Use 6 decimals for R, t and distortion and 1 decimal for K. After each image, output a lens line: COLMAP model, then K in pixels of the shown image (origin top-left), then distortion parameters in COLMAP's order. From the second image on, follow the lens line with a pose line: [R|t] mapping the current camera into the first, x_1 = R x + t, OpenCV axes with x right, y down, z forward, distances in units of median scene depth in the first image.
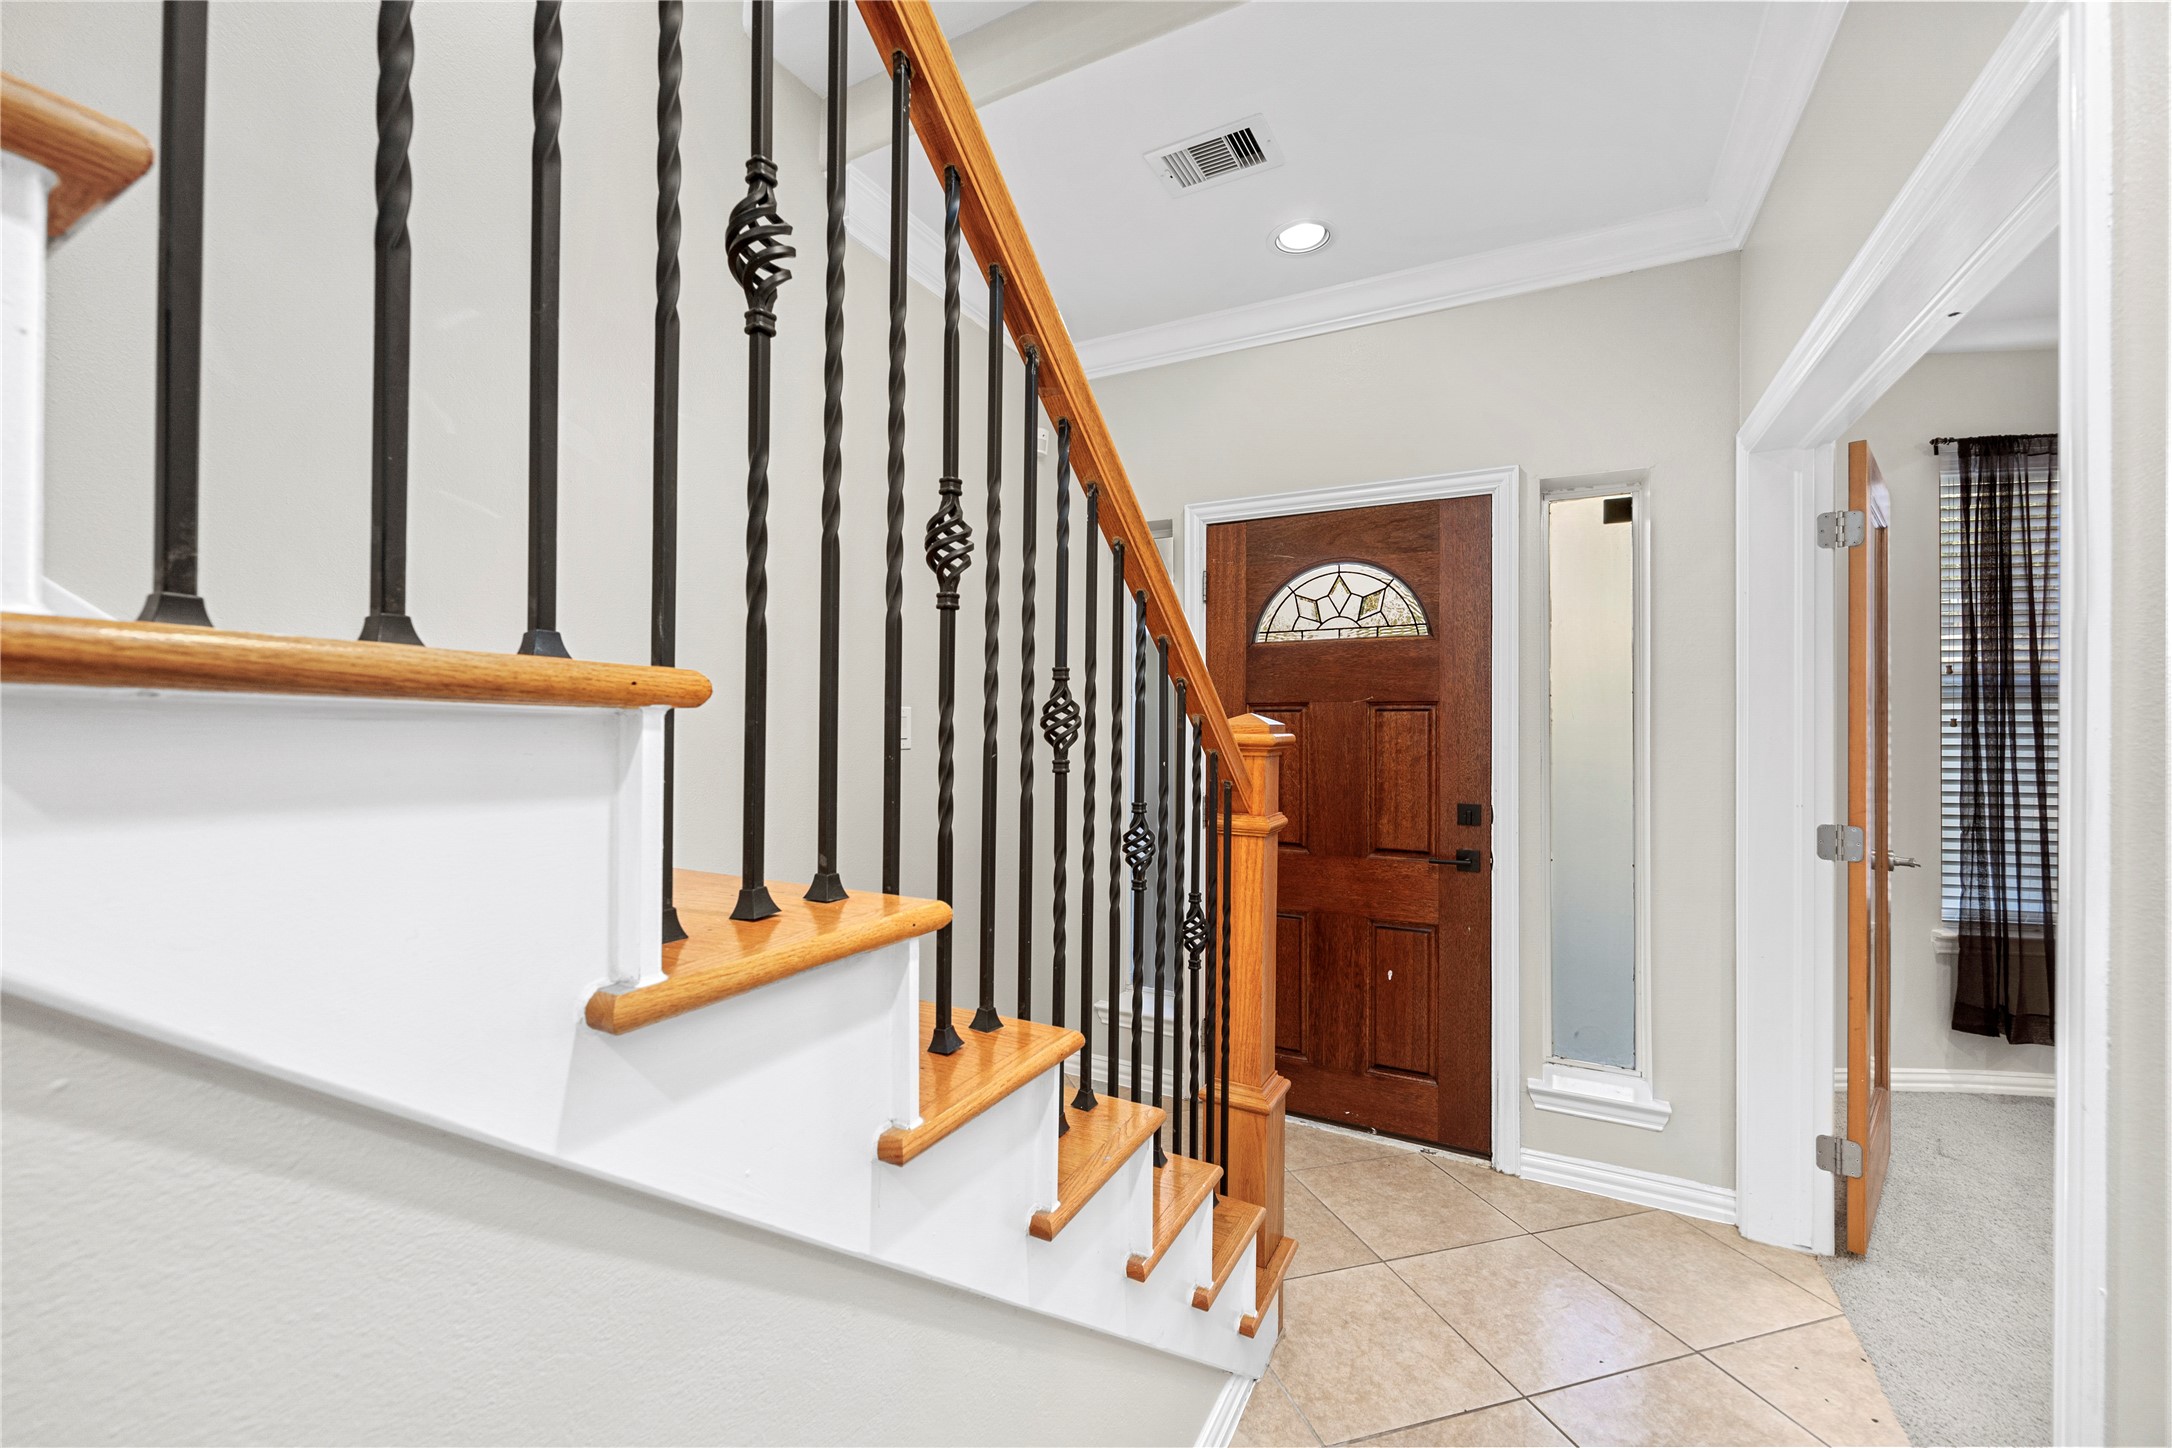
lens RADIAL K [[872.2, 0, 1087.8], [0, 872.2, 729.7], [0, 0, 1]] dist [-0.003294, 0.000320]
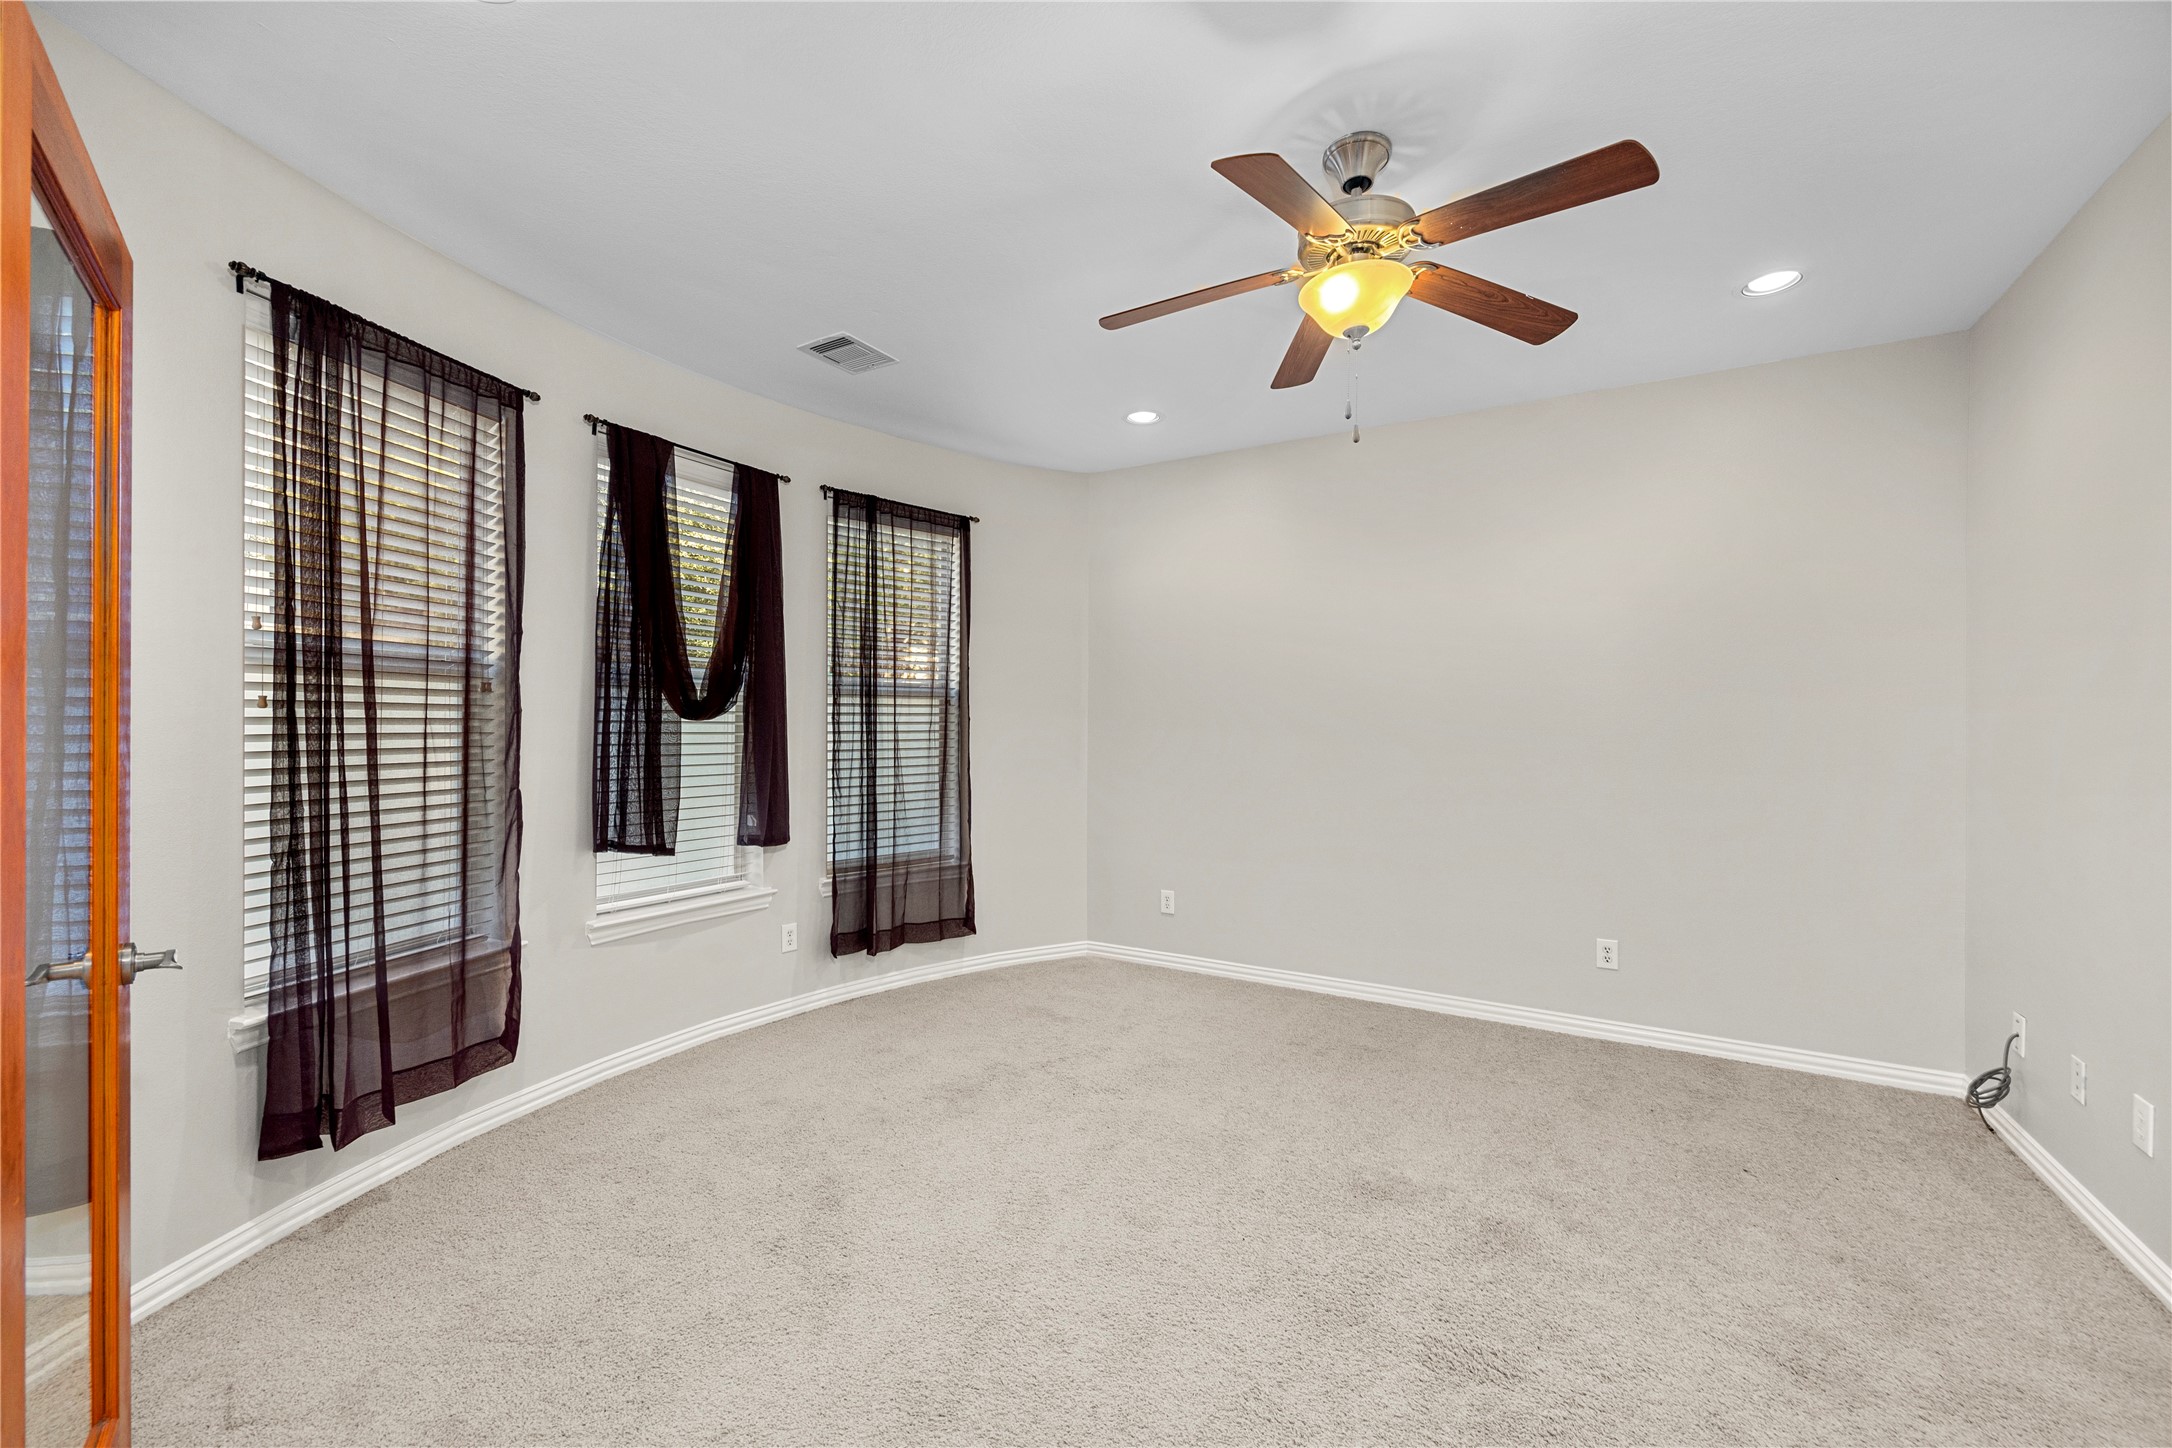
lens RADIAL K [[872.2, 0, 1091.7], [0, 872.2, 720.7], [0, 0, 1]] dist [-0.003294, 0.000320]
pose [[0.032855, -0.004521, 0.999450, 0.343522], [-0.008976, 0.999948, 0.004818, -0.002349], [-0.999420, -0.009130, 0.032813, 0.334980]]
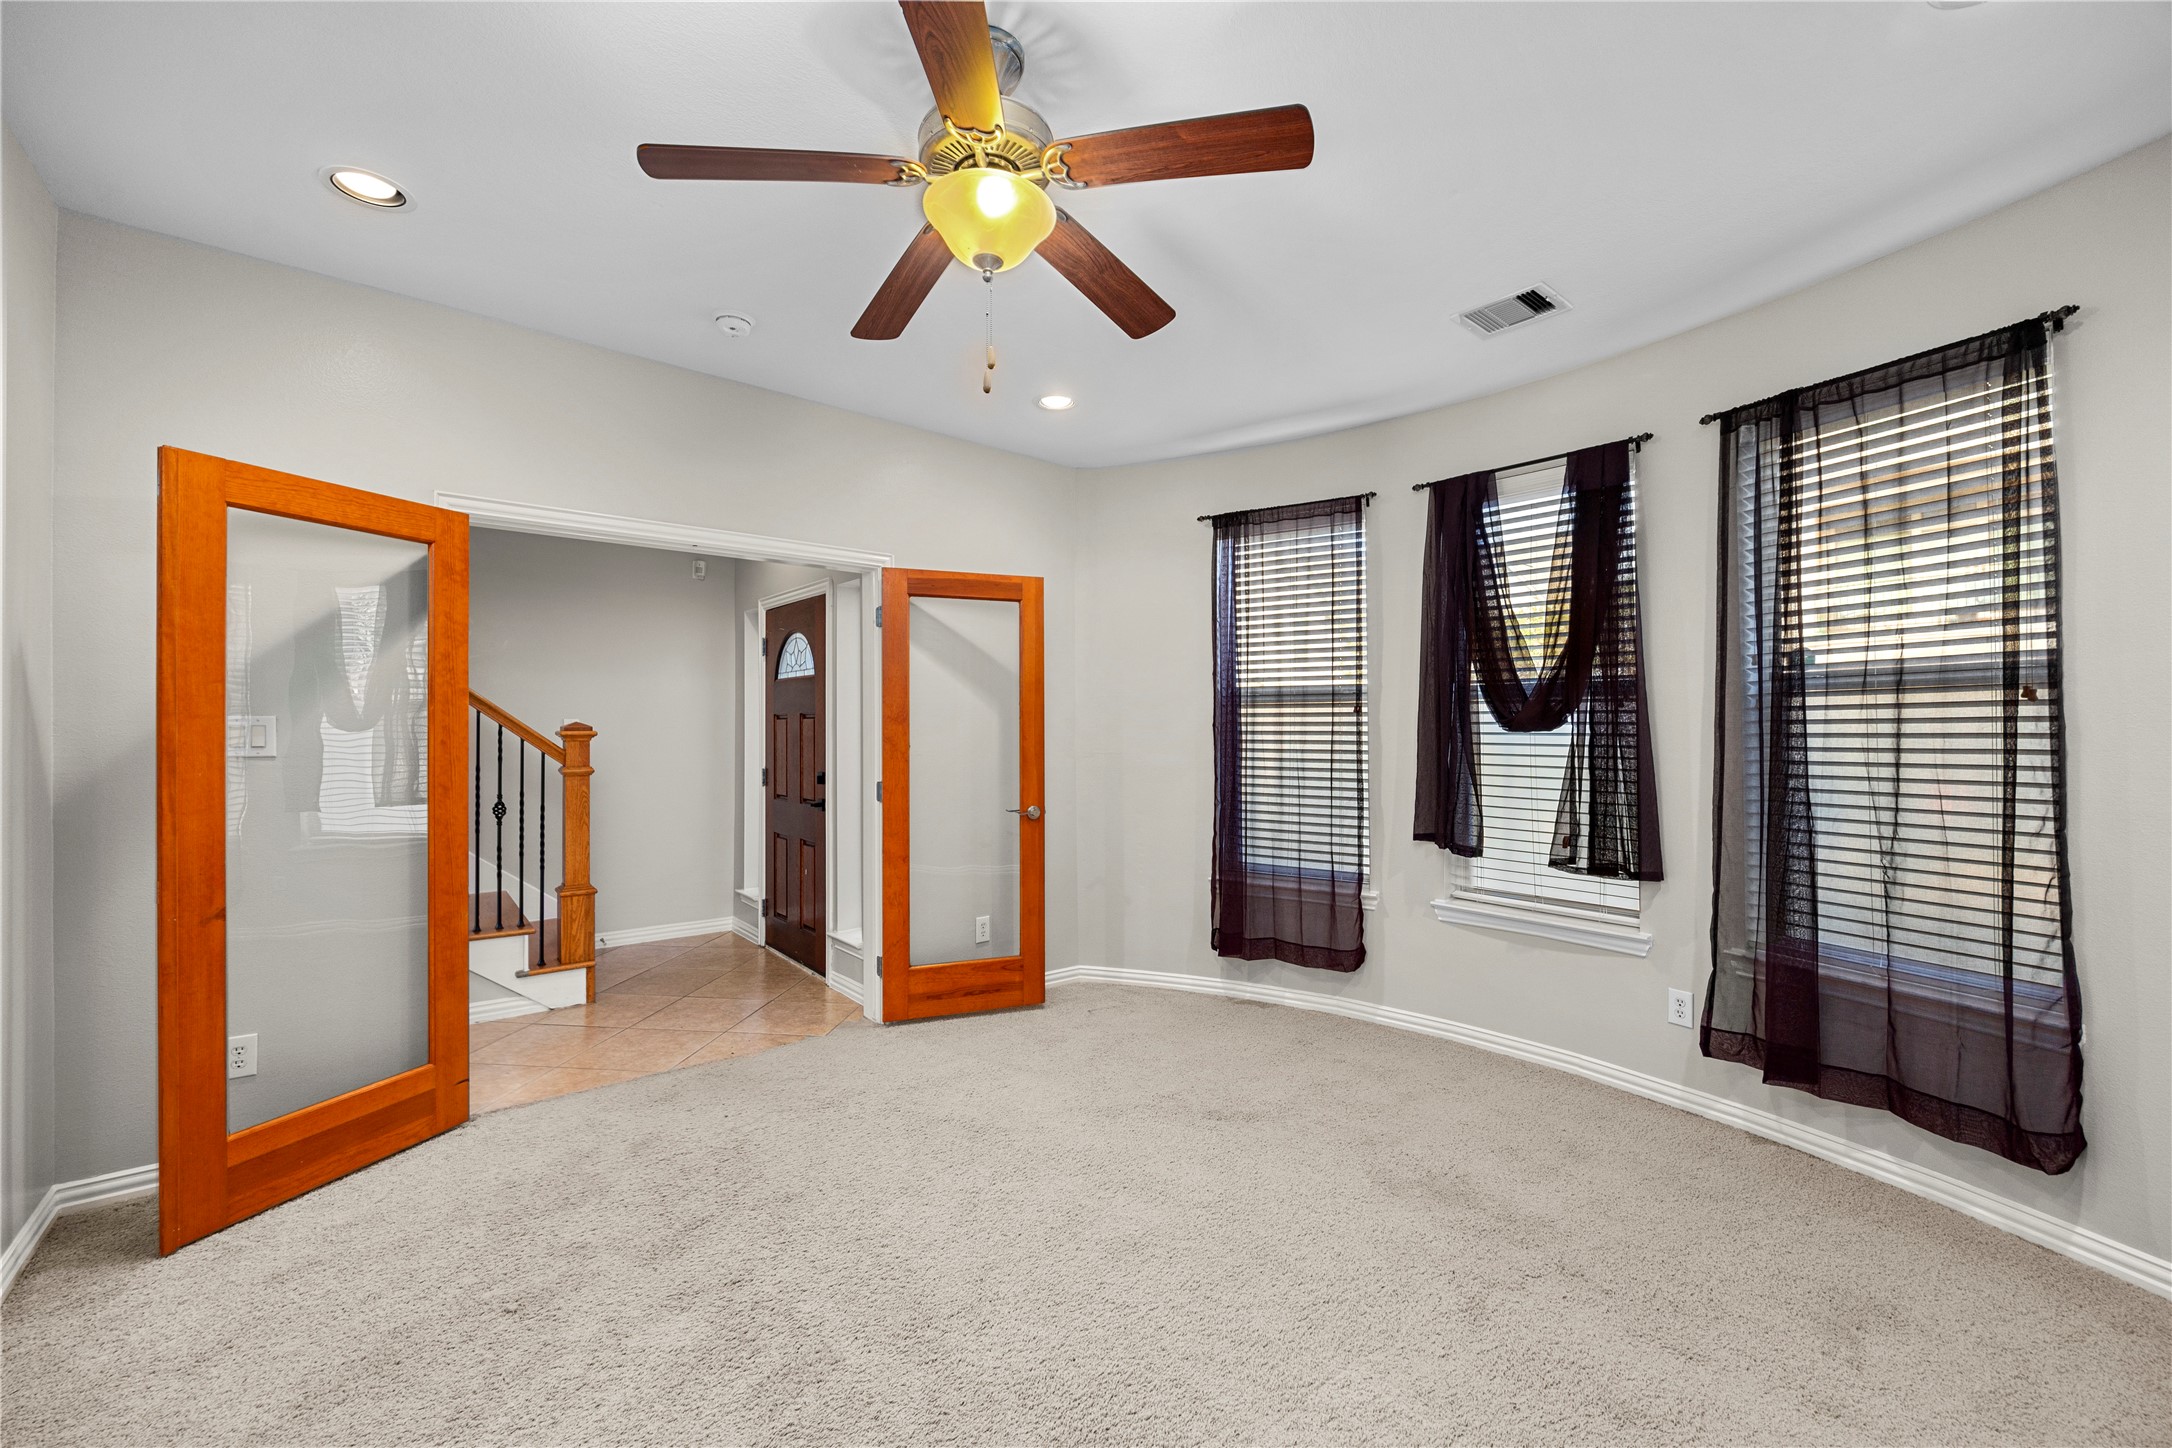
lens RADIAL K [[872.2, 0, 1083.2], [0, 872.2, 729.8], [0, 0, 1]] dist [-0.003294, 0.000320]
pose [[0.927167, -0.003959, -0.374627, 1.300194], [0.003653, 0.999992, -0.001526, 0.003622], [0.374630, 0.000046, 0.927174, -0.341182]]
